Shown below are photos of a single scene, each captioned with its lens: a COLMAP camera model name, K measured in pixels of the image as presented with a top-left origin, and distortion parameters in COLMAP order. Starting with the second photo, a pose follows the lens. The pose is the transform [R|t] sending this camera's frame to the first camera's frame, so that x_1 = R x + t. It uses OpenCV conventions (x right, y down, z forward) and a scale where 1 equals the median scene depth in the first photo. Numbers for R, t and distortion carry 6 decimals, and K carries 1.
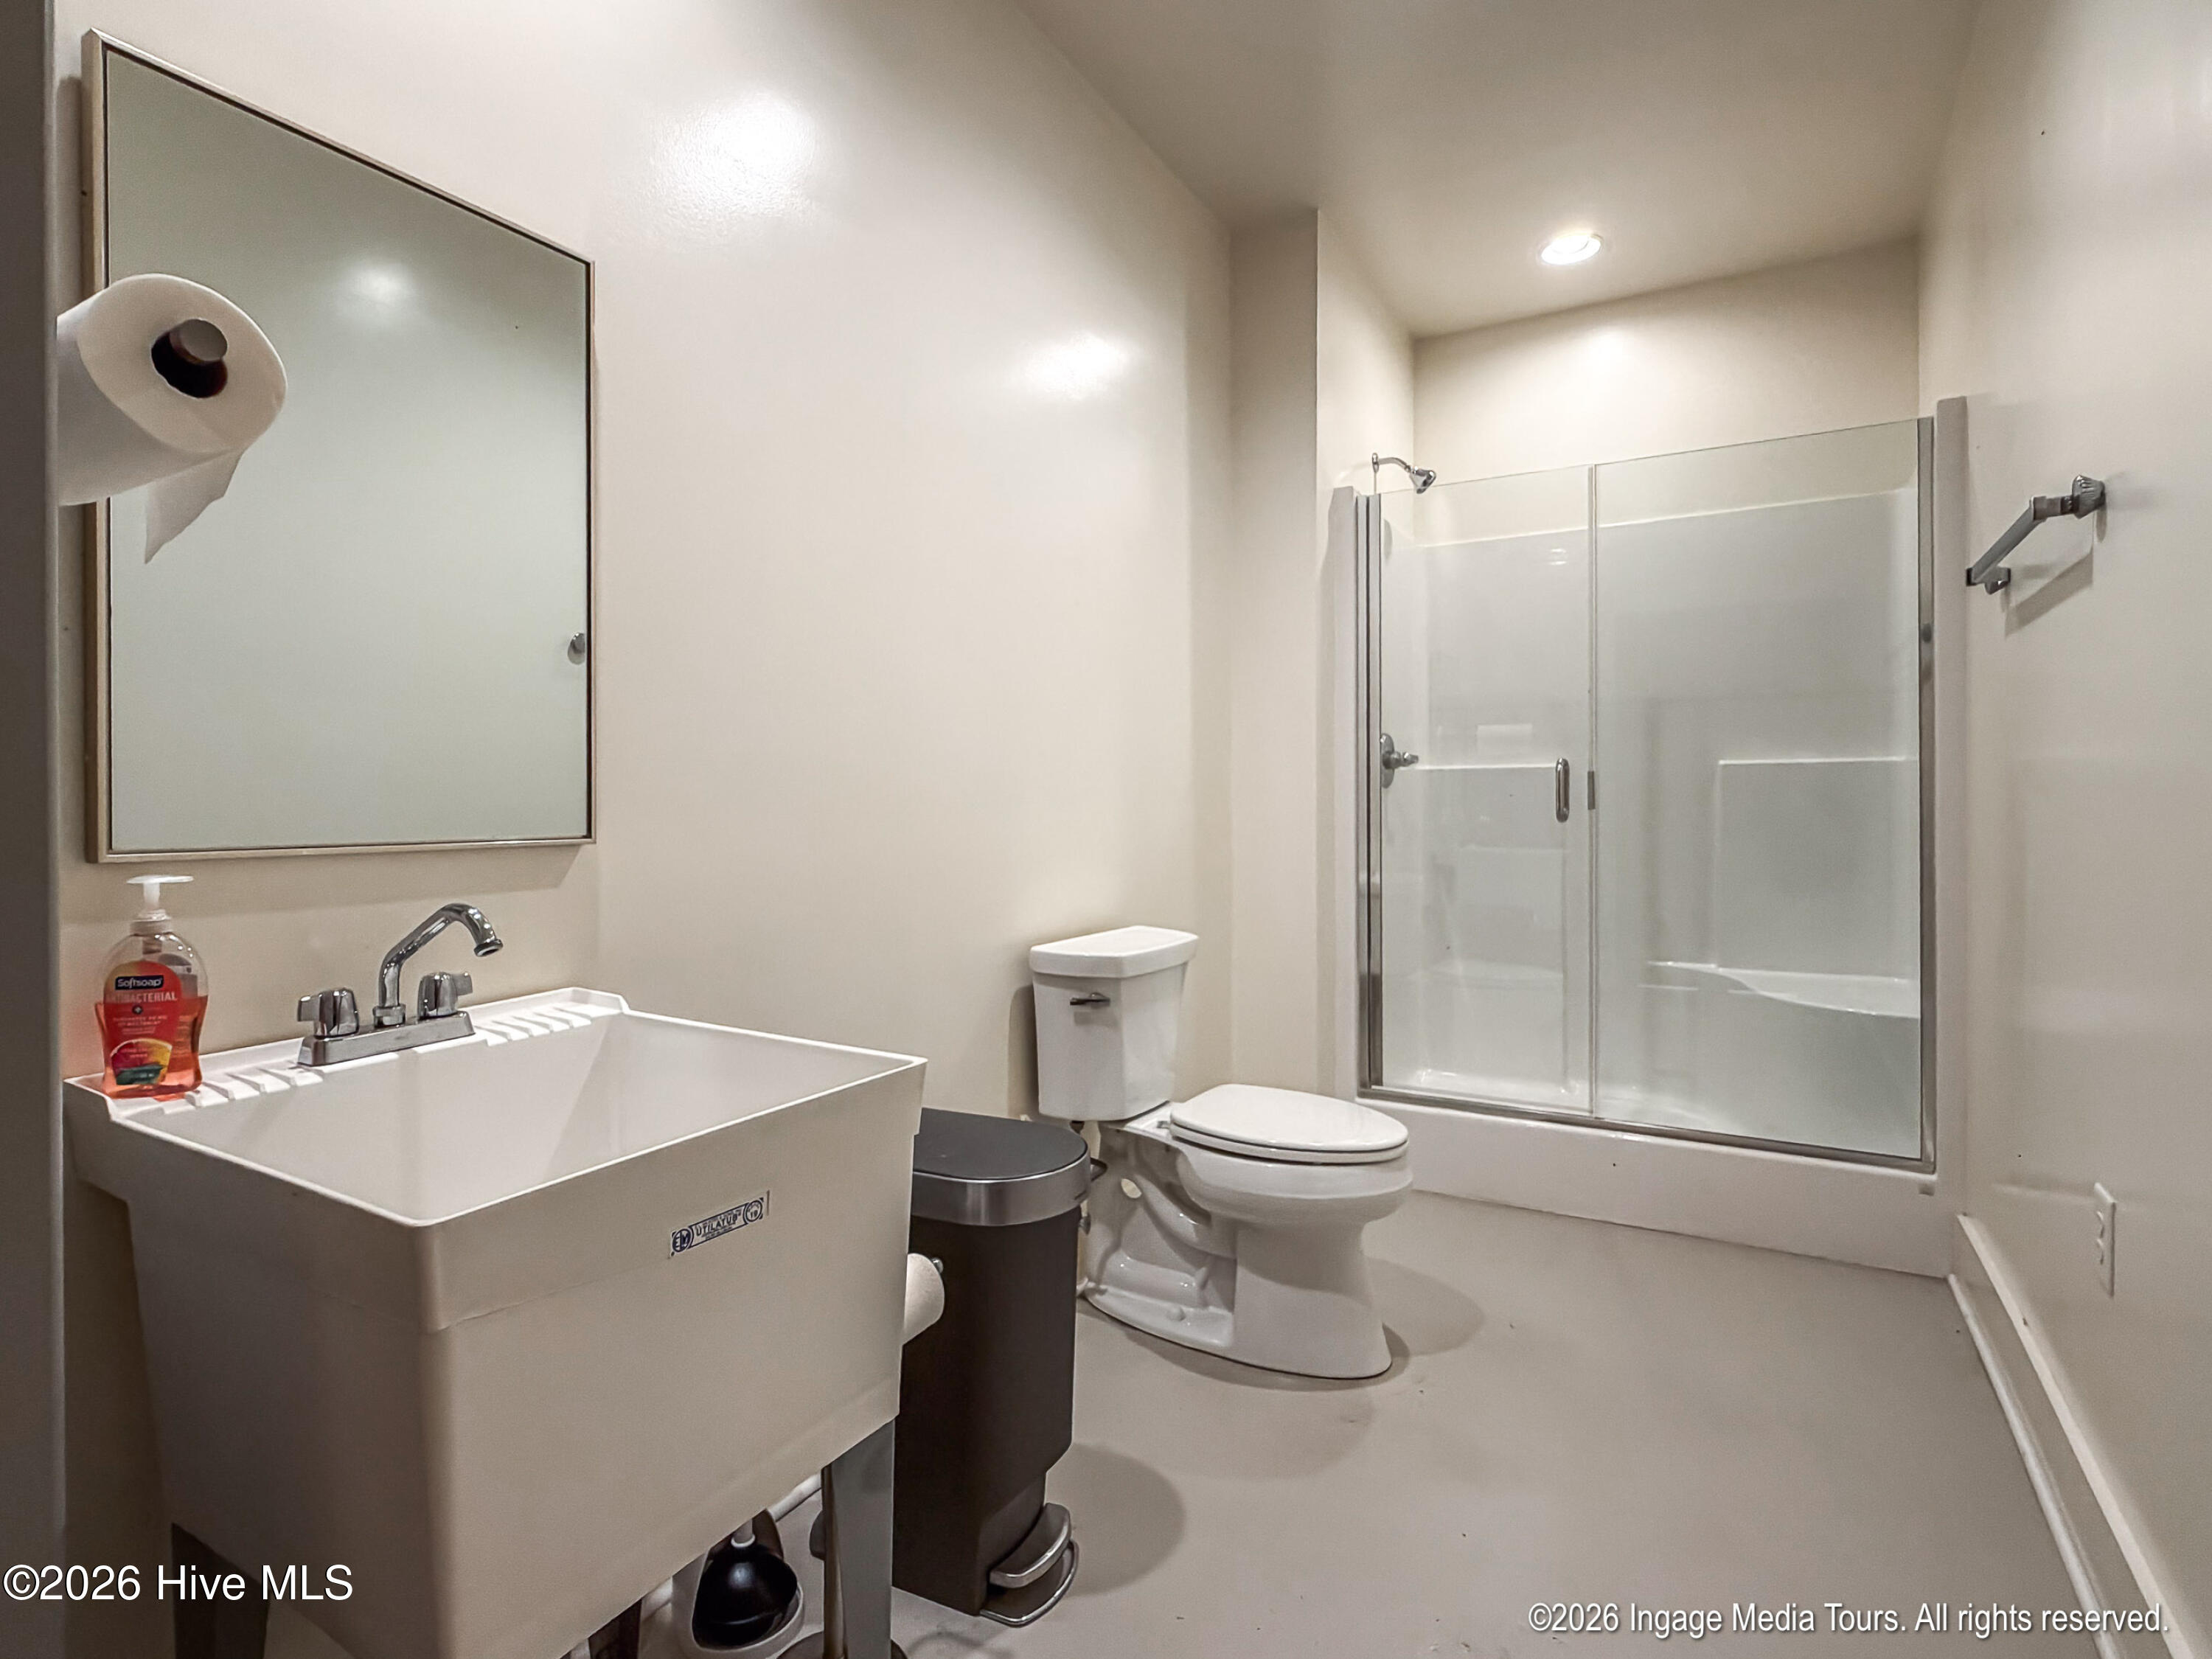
lens RADIAL K [[1120.7, 0, 1107.3], [0, 1120.7, 768.4], [0, 0, 1]] dist [-0.002379, -0.000318]
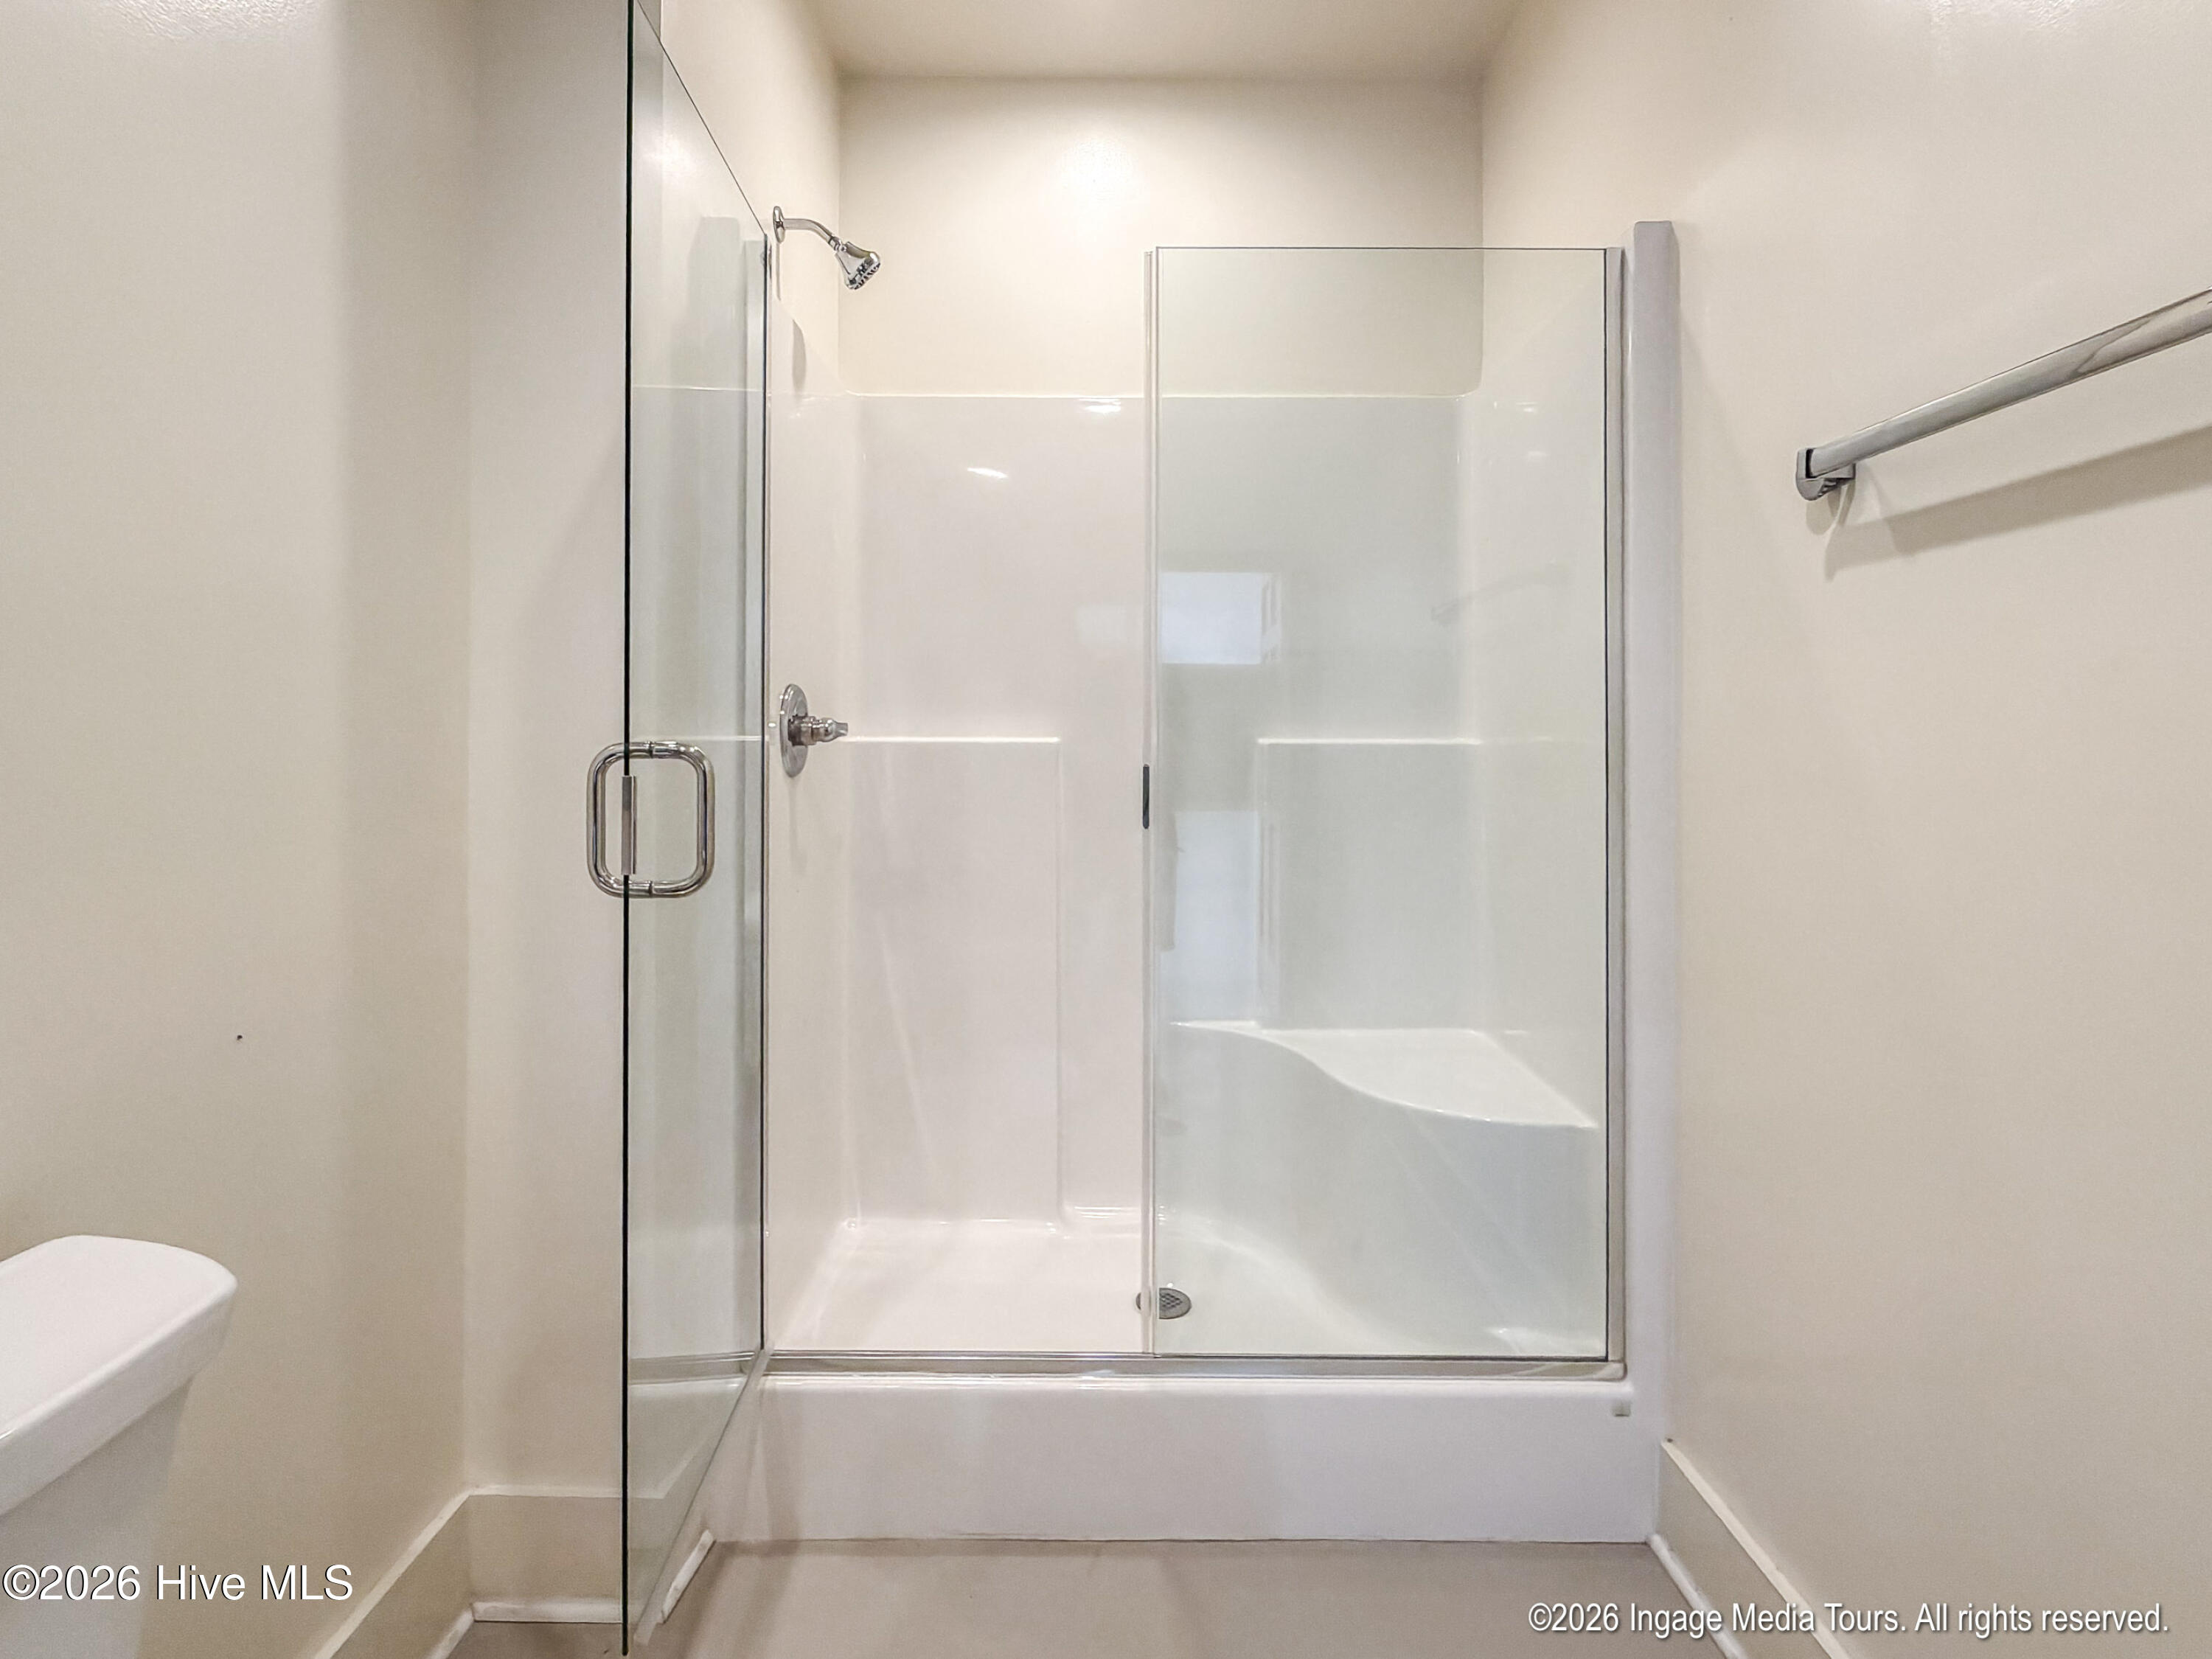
lens RADIAL K [[1120.7, 0, 1107.3], [0, 1120.7, 768.4], [0, 0, 1]] dist [-0.002379, -0.000318]
pose [[0.863965, -0.011666, 0.503417, 0.099053], [-0.017165, 0.998468, 0.052597, -0.024488], [-0.503260, -0.054083, 0.862441, 0.432657]]
